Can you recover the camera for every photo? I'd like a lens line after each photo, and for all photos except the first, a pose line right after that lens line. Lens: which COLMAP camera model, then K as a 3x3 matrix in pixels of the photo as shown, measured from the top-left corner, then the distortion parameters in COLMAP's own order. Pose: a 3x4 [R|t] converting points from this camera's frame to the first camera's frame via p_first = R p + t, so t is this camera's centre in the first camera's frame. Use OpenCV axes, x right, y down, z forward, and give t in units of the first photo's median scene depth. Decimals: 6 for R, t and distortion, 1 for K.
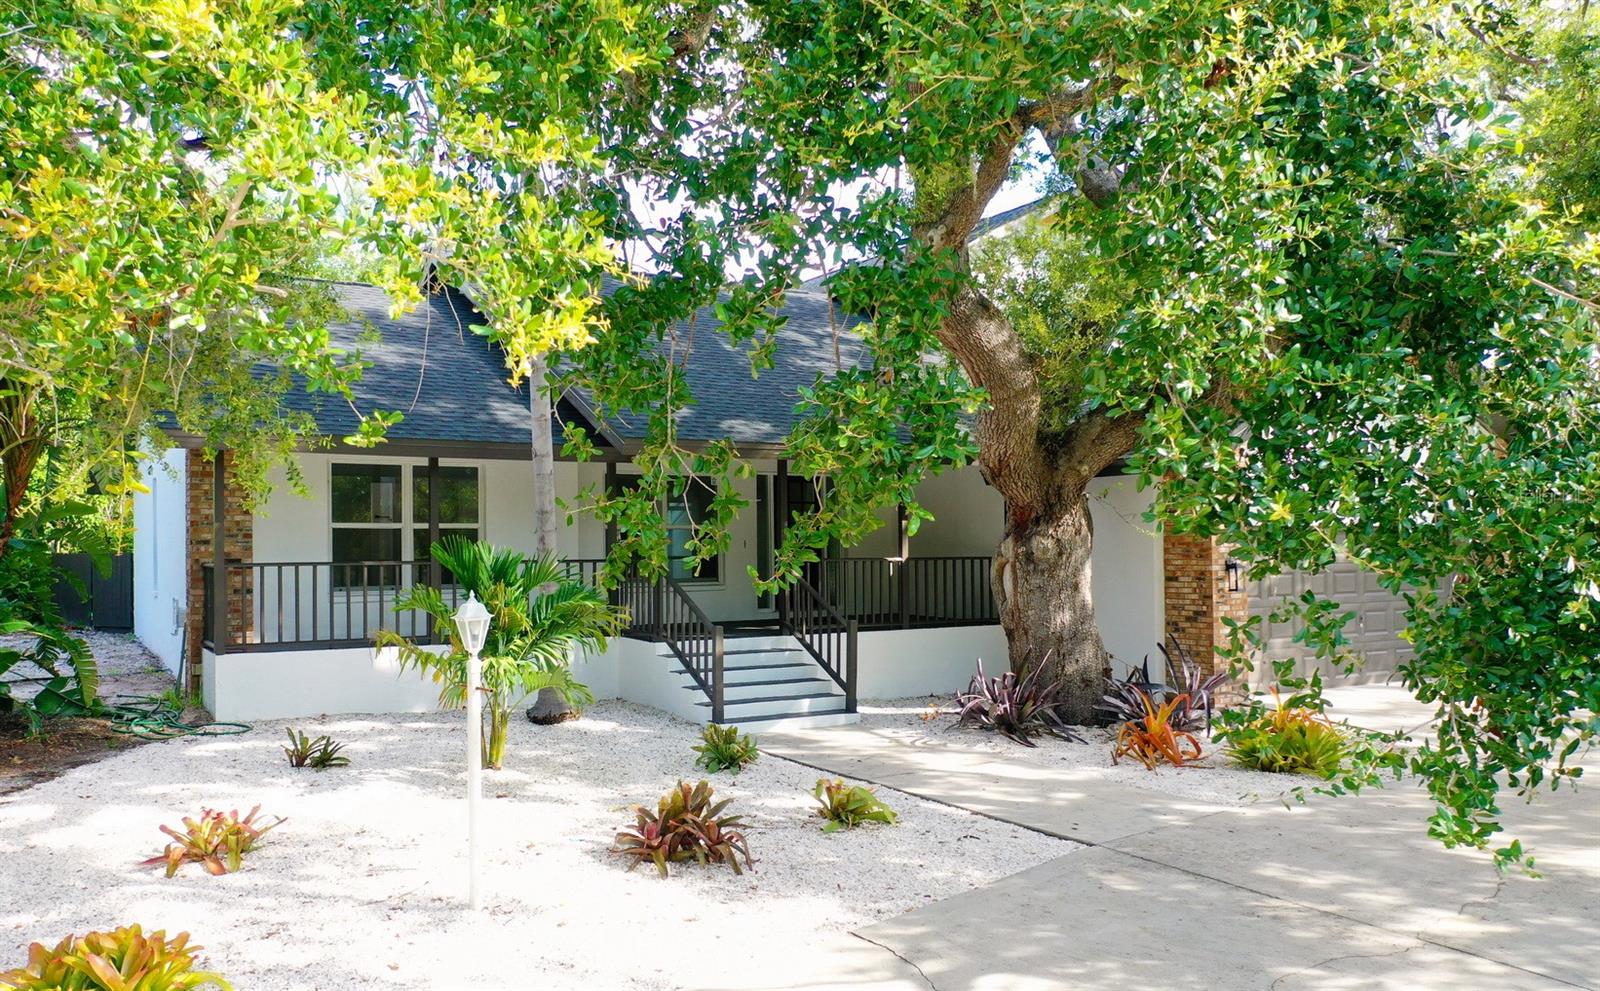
lens RADIAL K [[1340.6, 0, 801.8], [0, 1340.6, 496.5], [0, 0, 1]] dist [0.033987, -0.006141]
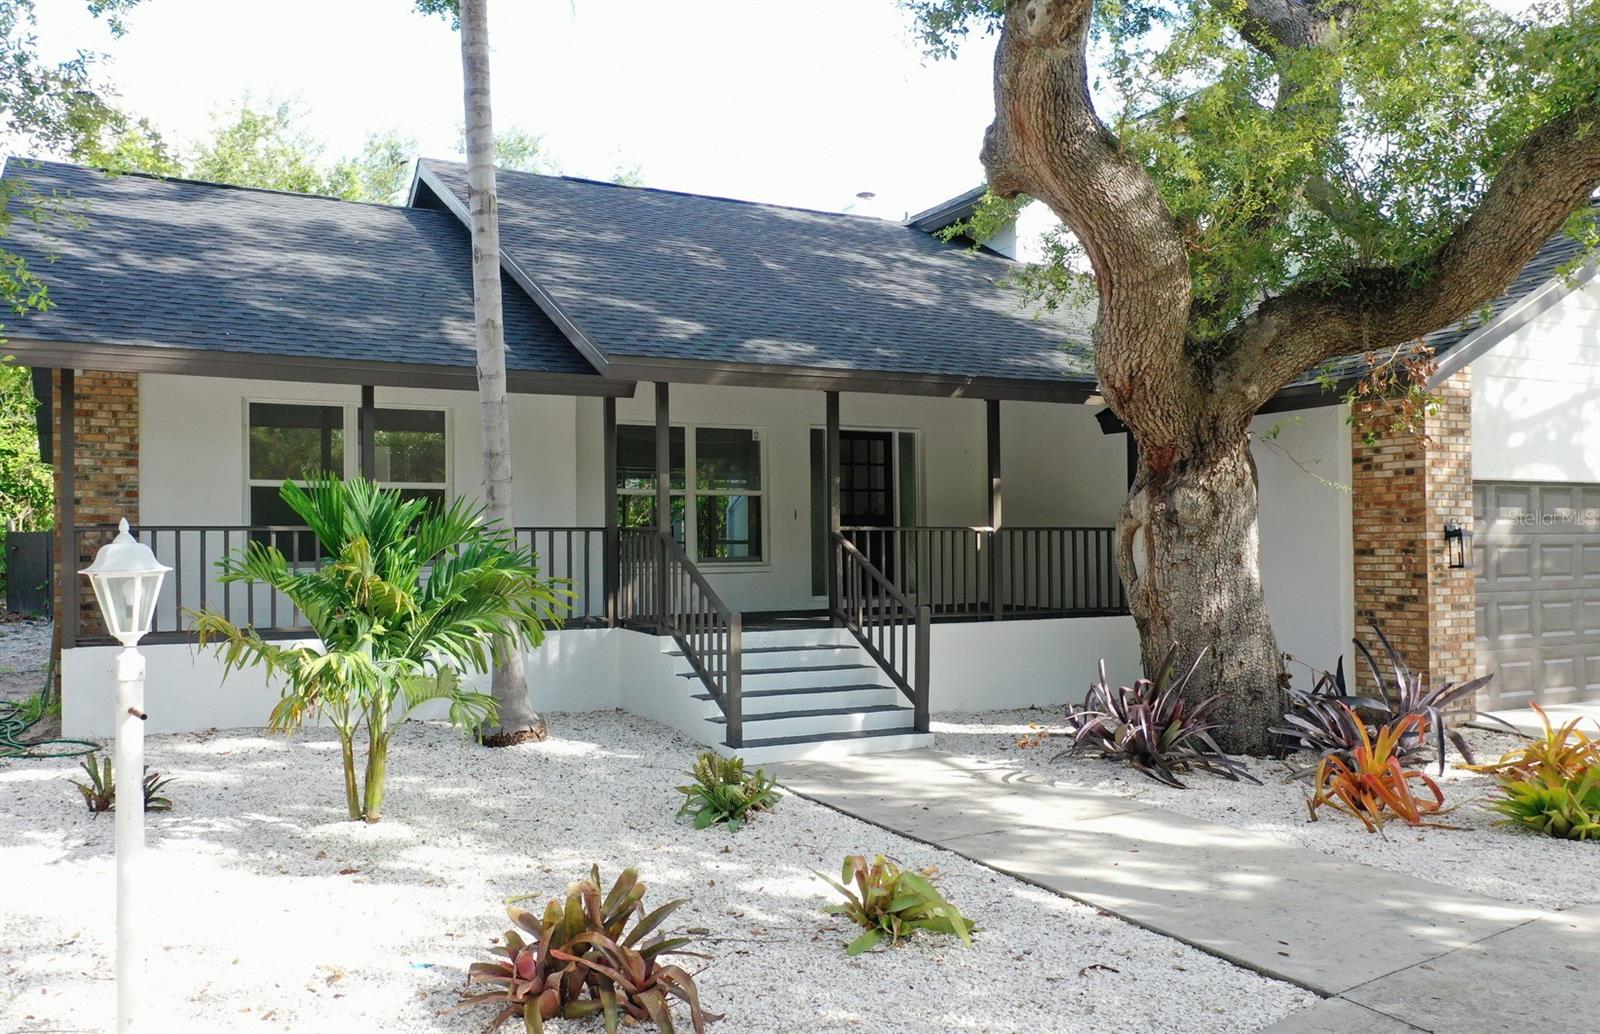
lens RADIAL K [[1287.3, 0, 796.8], [0, 1287.3, 517.3], [0, 0, 1]] dist [0.007415, 0.008901]
pose [[0.996530, -0.003582, -0.083160, 0.029054], [0.004458, 0.999937, 0.010348, 0.037466], [0.083117, -0.010683, 0.996482, 0.306202]]
